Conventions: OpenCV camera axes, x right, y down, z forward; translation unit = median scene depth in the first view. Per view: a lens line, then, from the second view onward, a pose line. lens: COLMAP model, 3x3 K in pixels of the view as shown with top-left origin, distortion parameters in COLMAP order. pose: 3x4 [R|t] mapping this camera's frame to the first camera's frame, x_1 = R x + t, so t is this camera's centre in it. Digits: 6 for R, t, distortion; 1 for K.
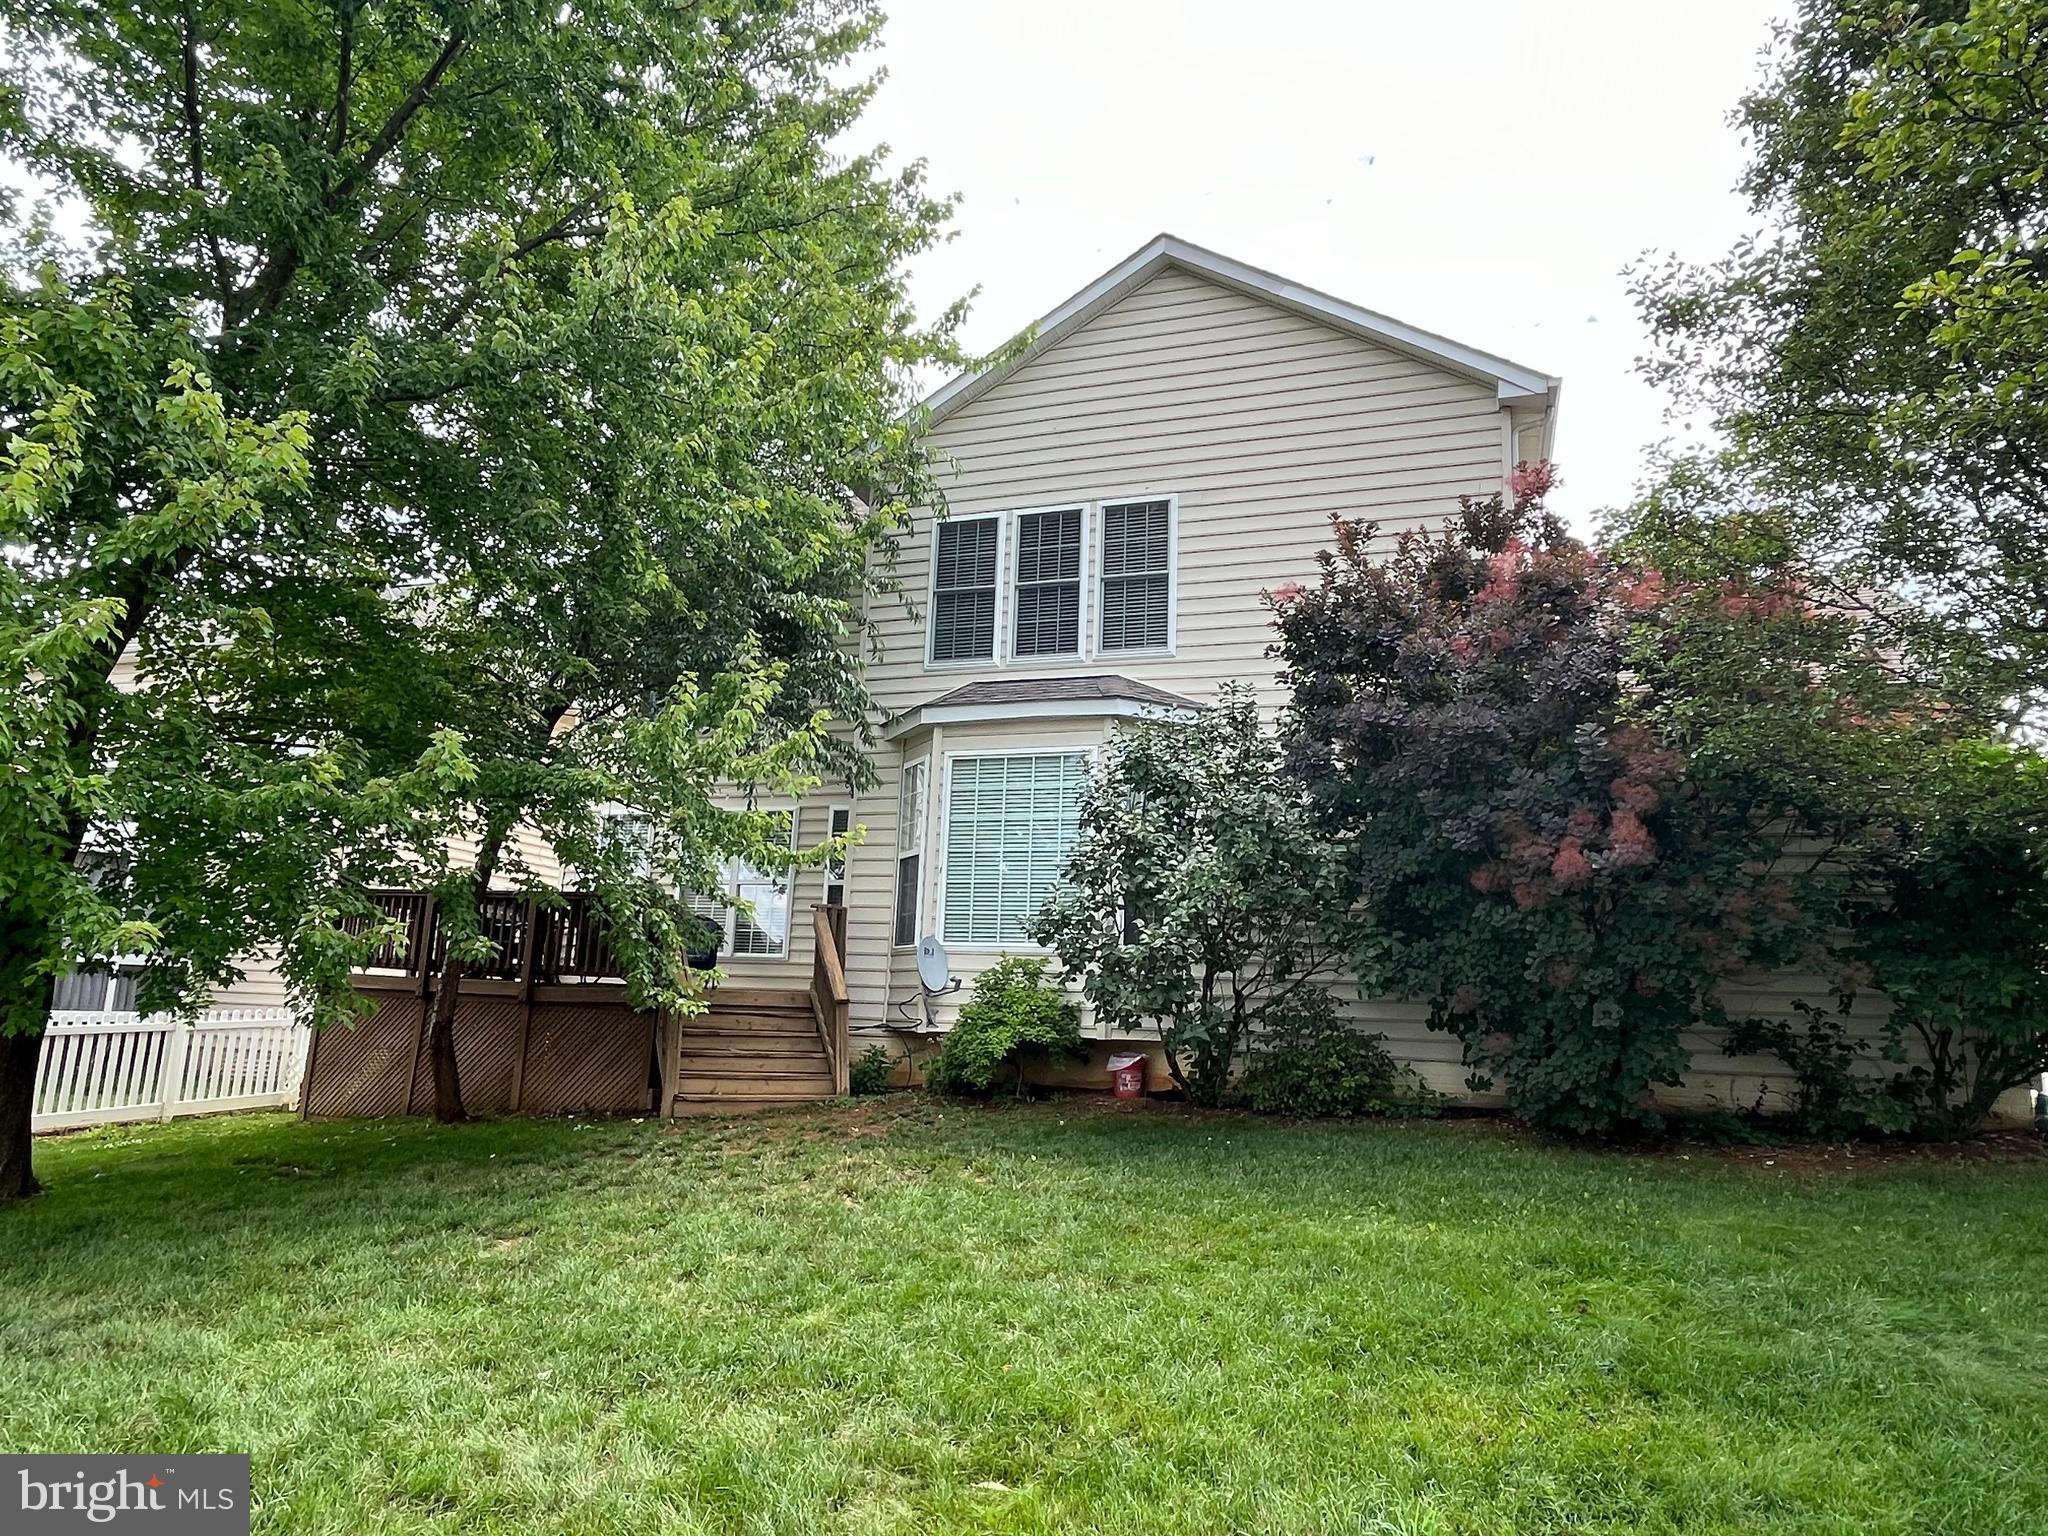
lens RADIAL K [[1286.3, 0, 1023.4], [0, 1286.3, 762.5], [0, 0, 1]] dist [-0.021442, -0.012715]
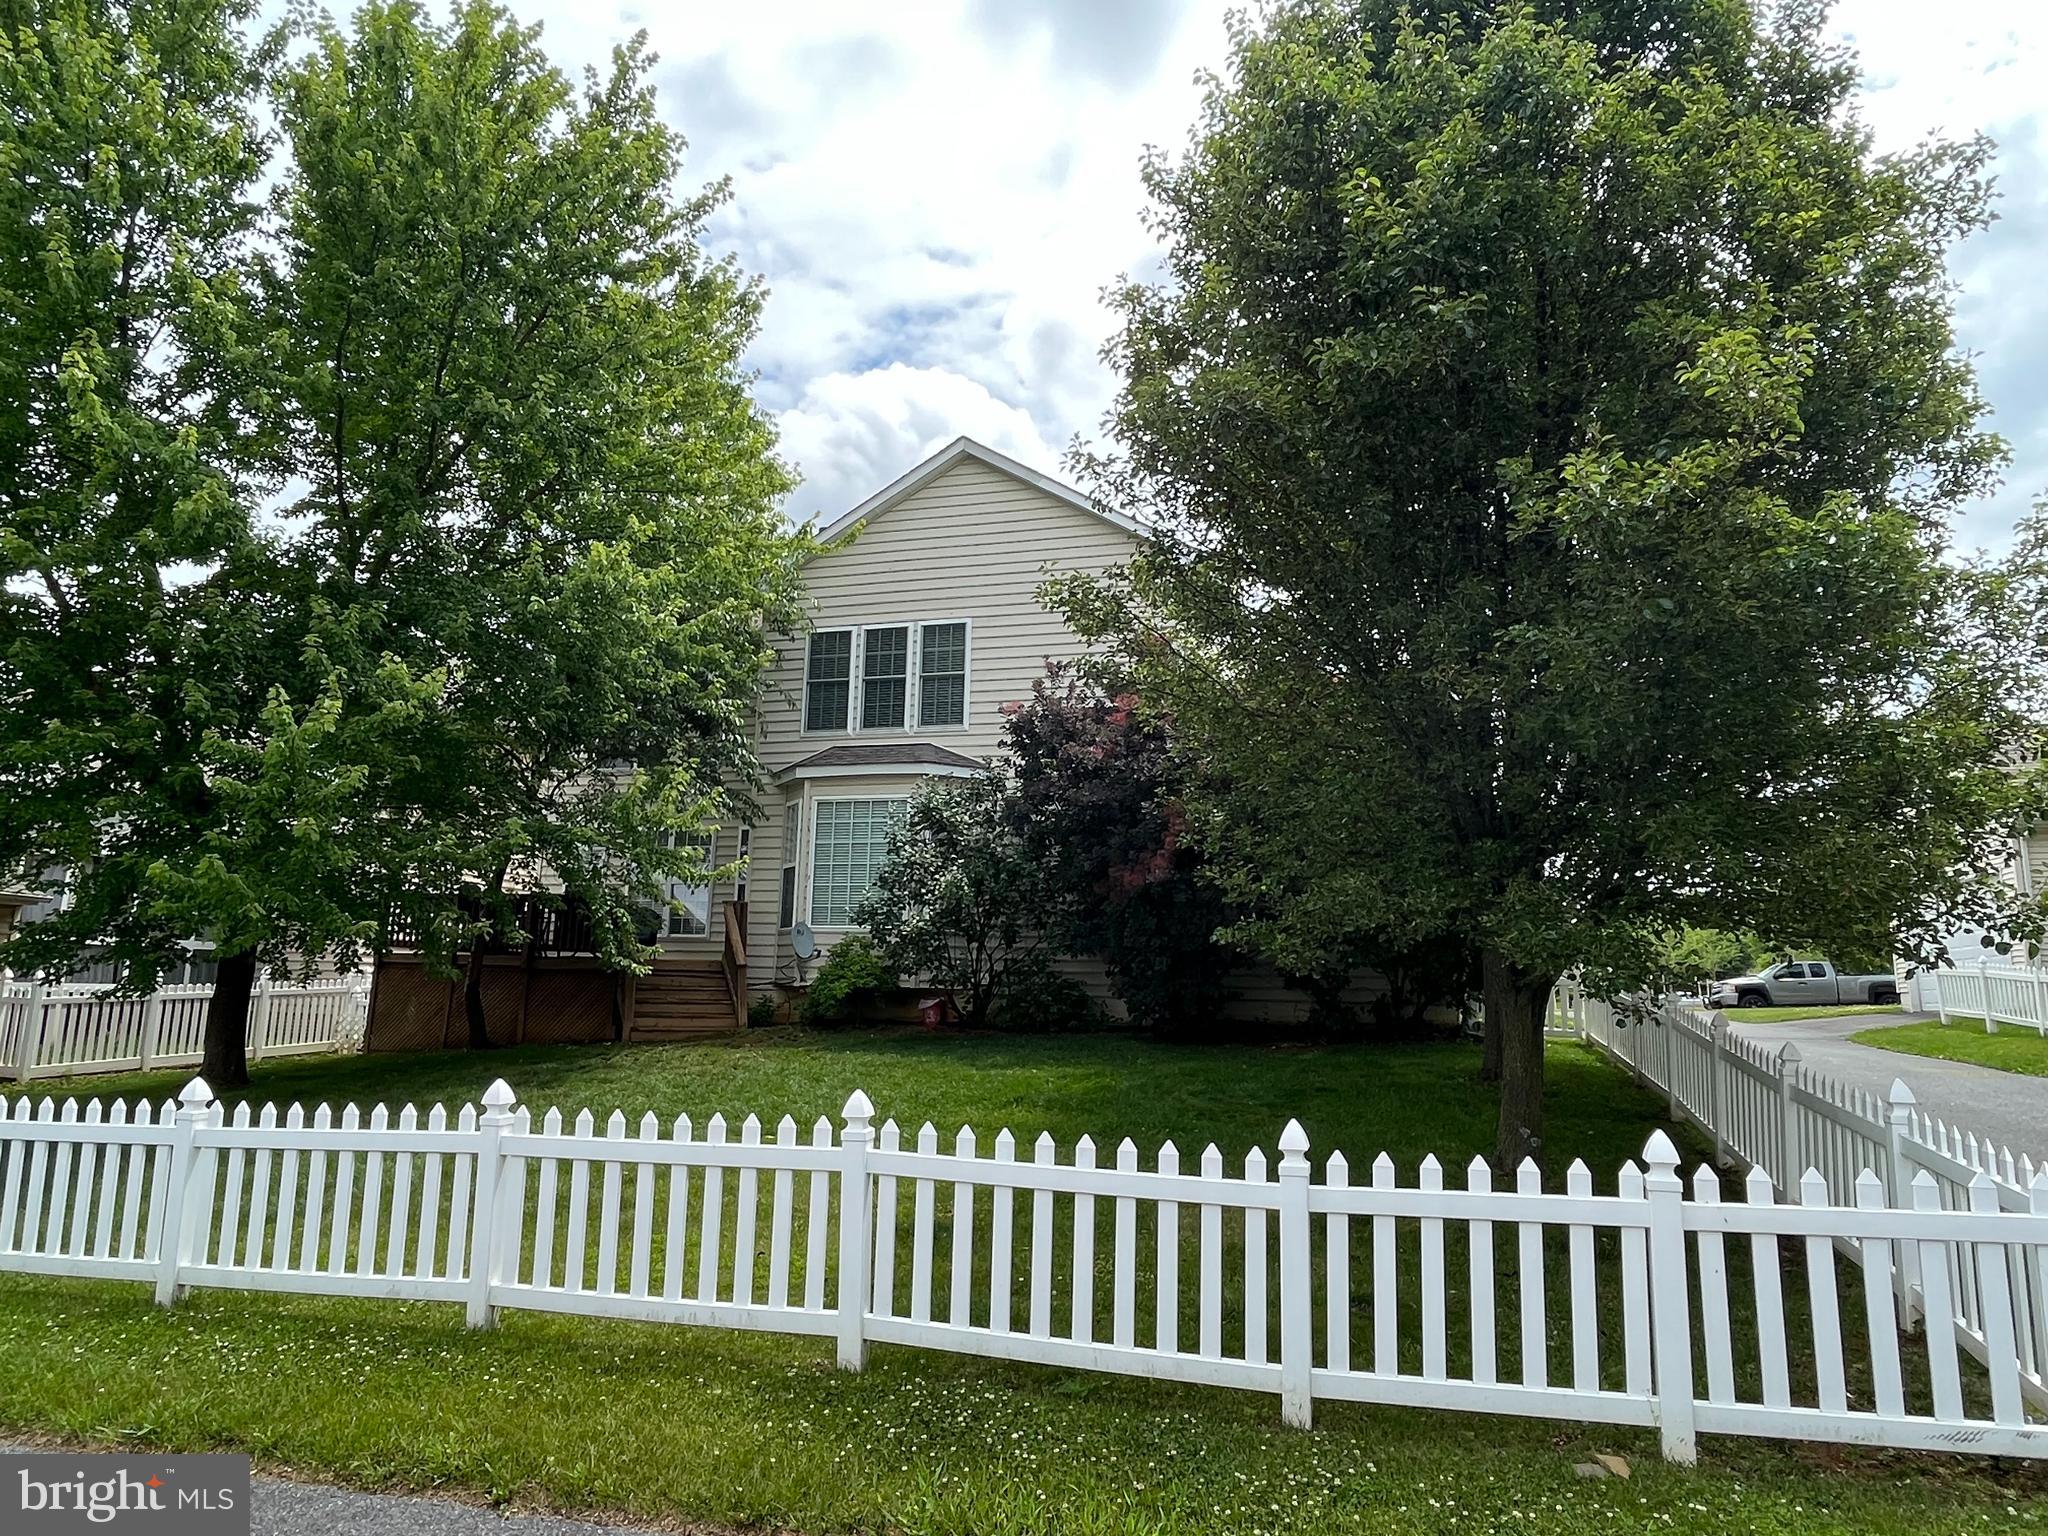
lens RADIAL K [[1286.3, 0, 1019.0], [0, 1286.3, 759.0], [0, 0, 1]] dist [-0.021442, -0.012715]
pose [[0.998935, -0.006895, 0.045619, 0.107609], [0.006238, 0.999875, 0.014524, -0.070497], [-0.045713, -0.014224, 0.998853, -0.476911]]
